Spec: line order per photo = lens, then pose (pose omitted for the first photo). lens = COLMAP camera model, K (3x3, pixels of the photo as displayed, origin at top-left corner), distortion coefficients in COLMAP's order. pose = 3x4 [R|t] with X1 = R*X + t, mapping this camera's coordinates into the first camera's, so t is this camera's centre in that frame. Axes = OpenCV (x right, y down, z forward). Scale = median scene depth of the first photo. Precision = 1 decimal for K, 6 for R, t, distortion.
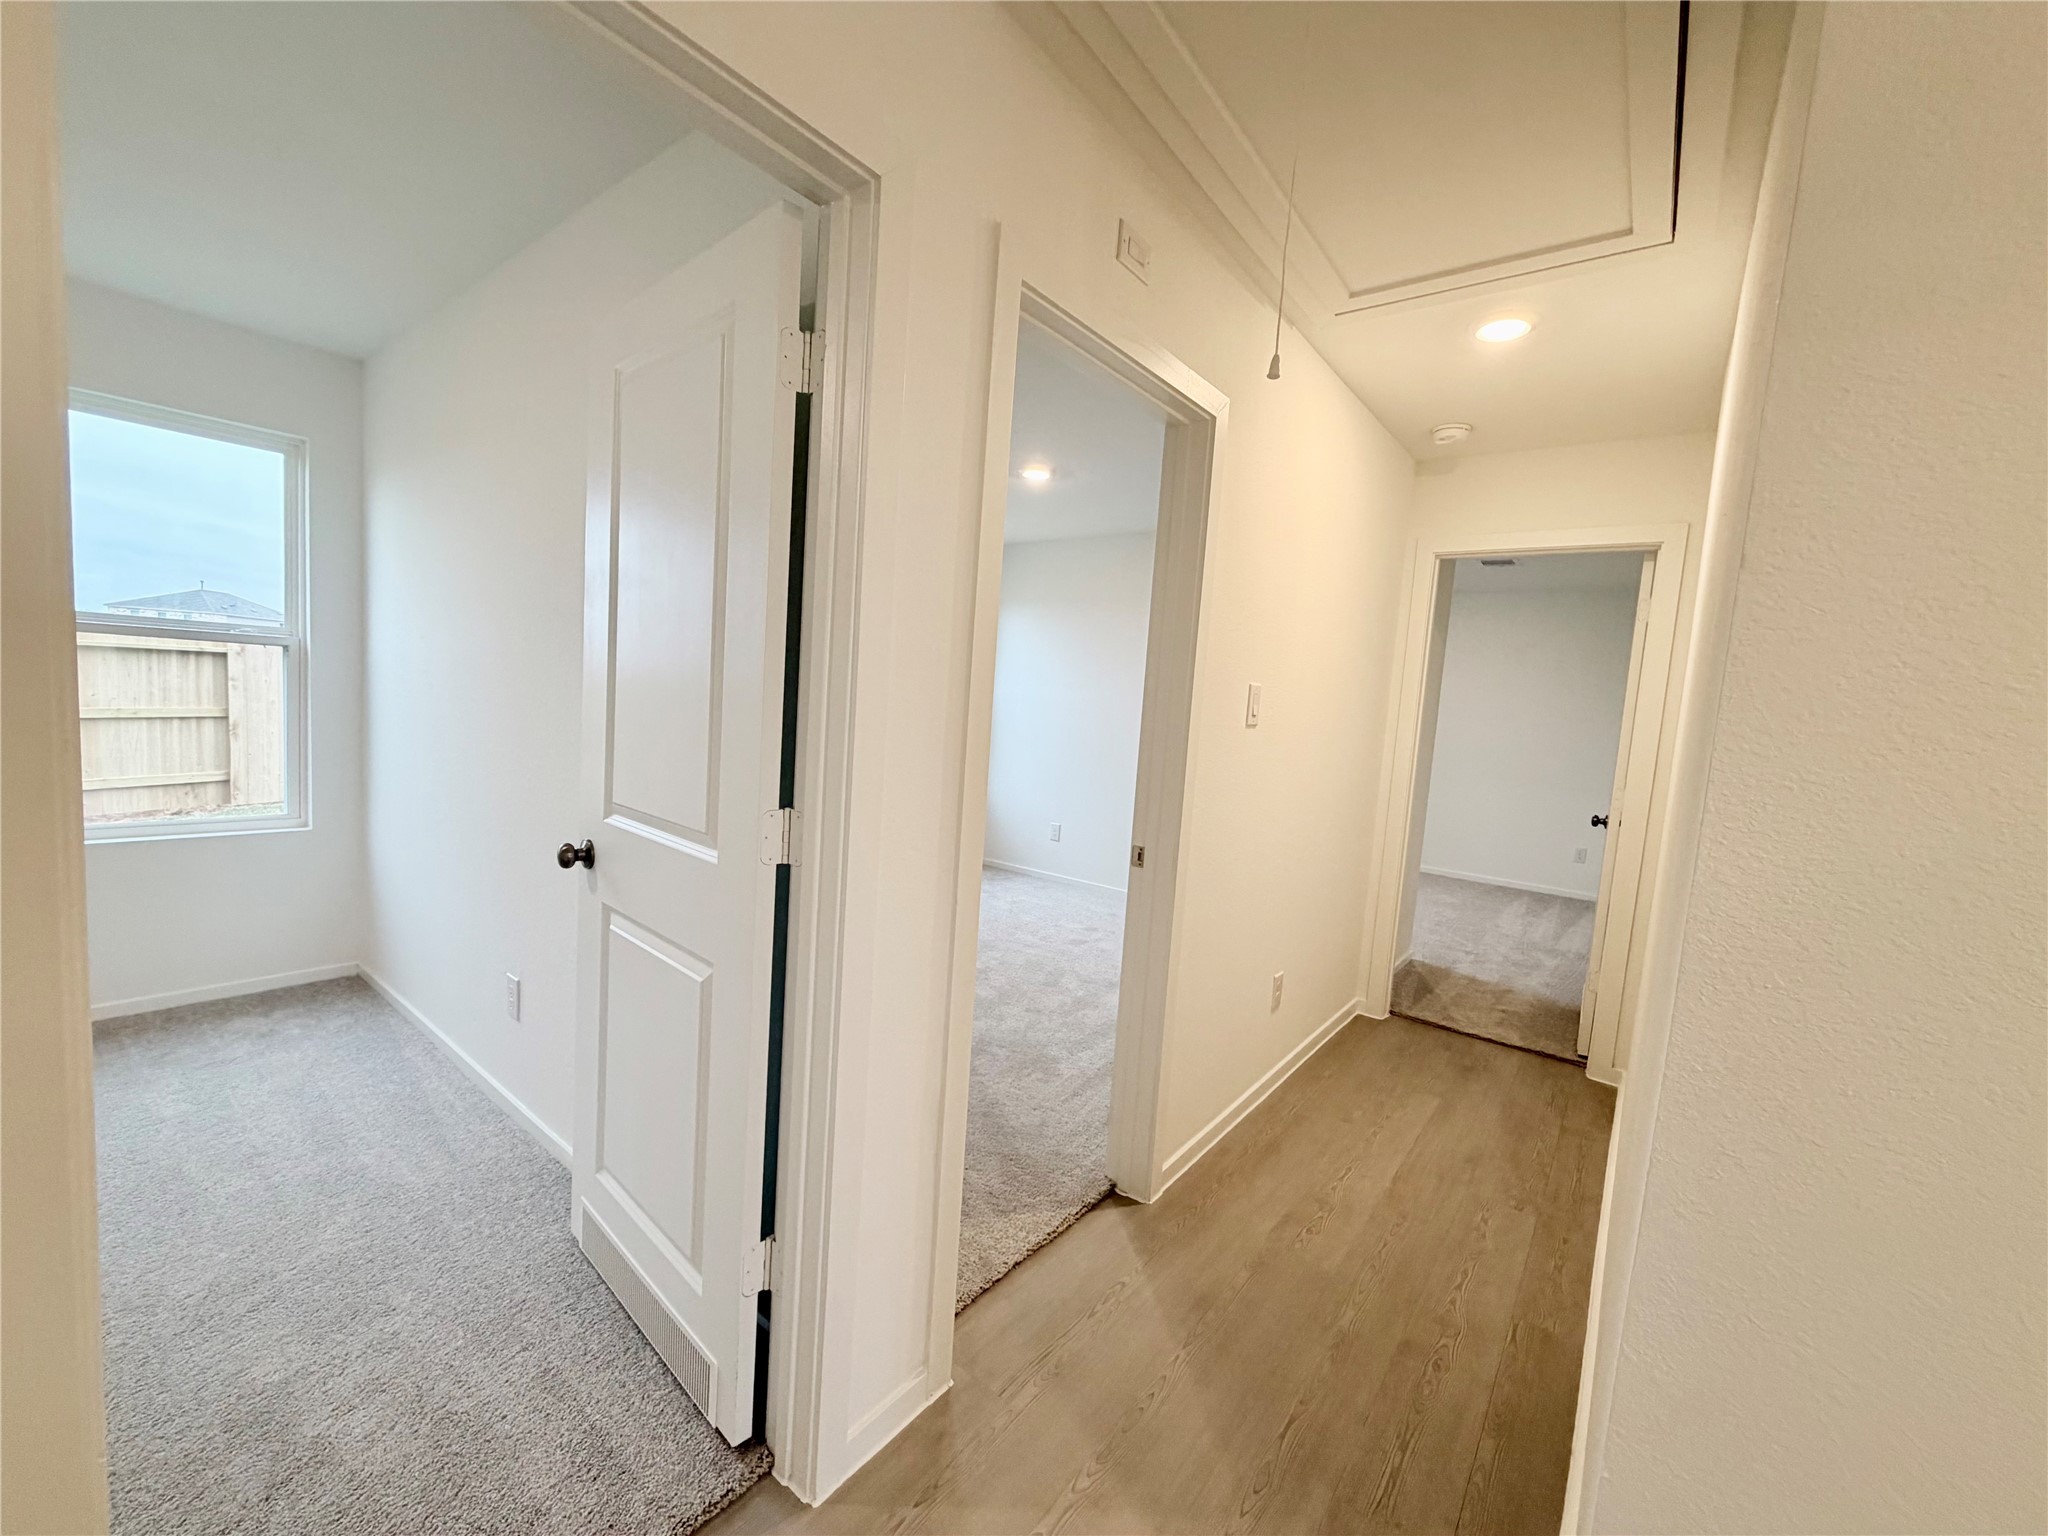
lens RADIAL K [[818.5, 0, 1024.2], [0, 818.5, 758.1], [0, 0, 1]] dist [-0.000058, -0.000424]
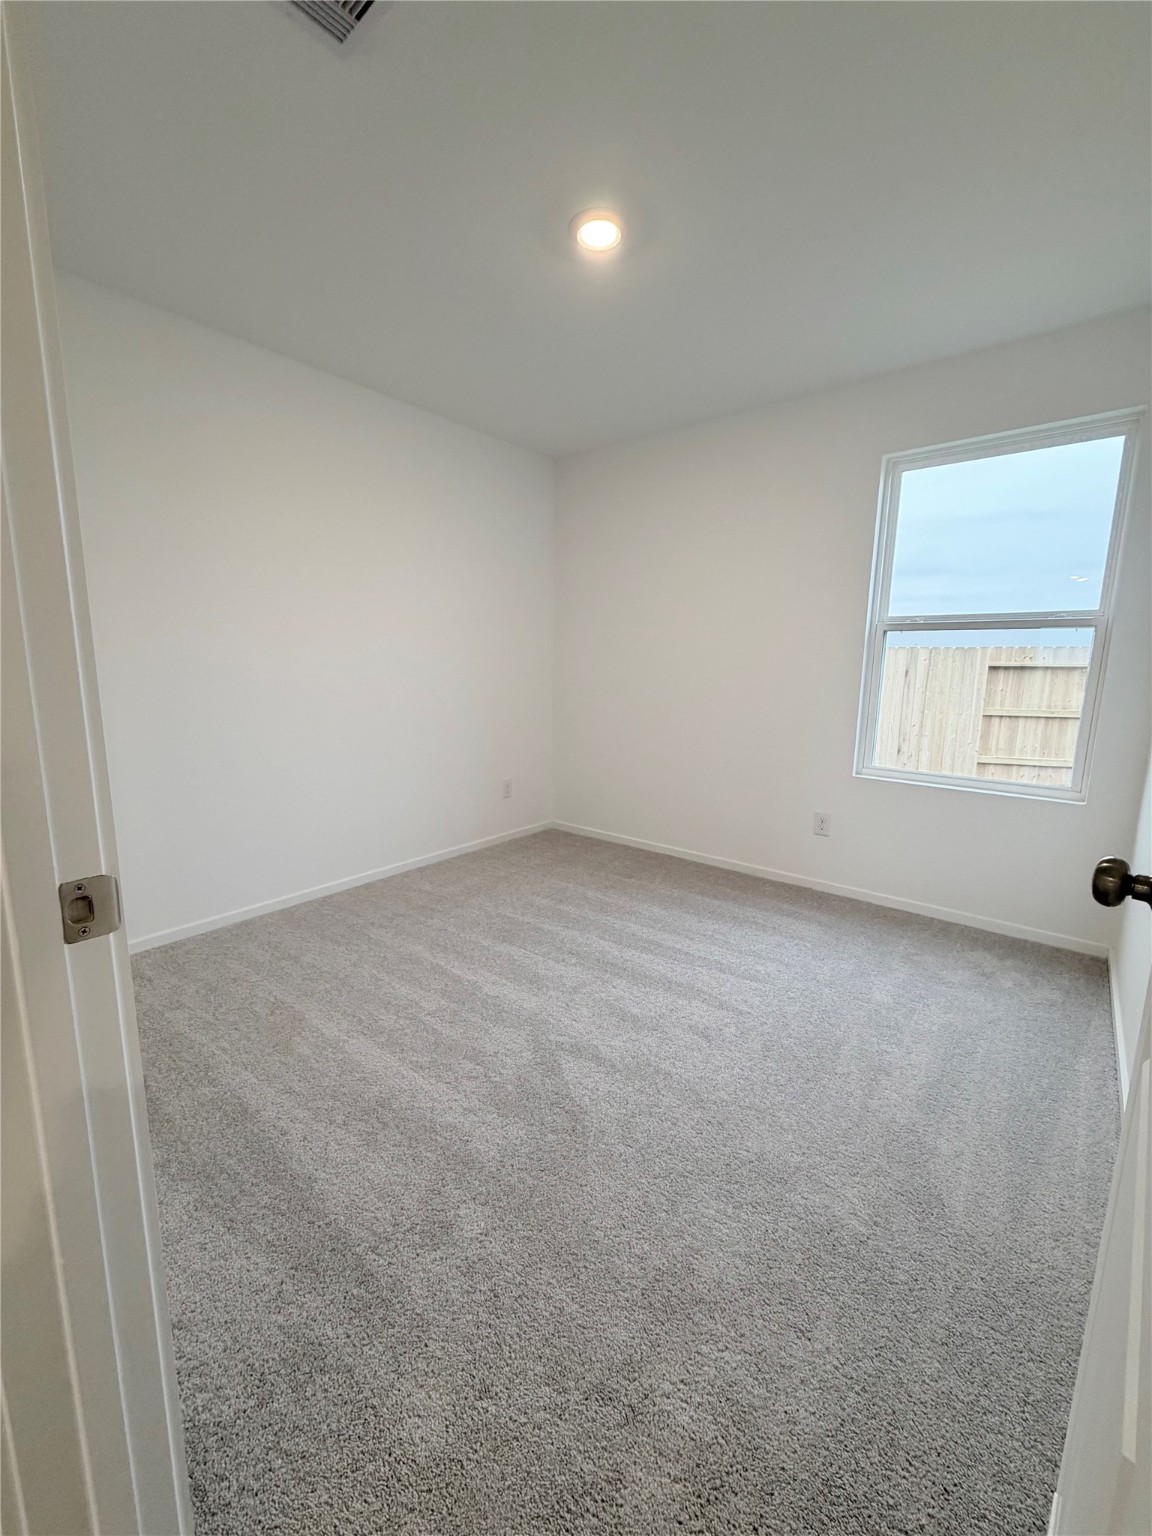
lens RADIAL K [[613.9, 0, 578.2], [0, 613.9, 767.9], [0, 0, 1]] dist [-0.000058, -0.000424]
pose [[-0.011113, 0.104902, -0.994420, -0.099148], [-0.096083, 0.989768, 0.105485, 0.019955], [0.995311, 0.096719, -0.000920, 0.361634]]
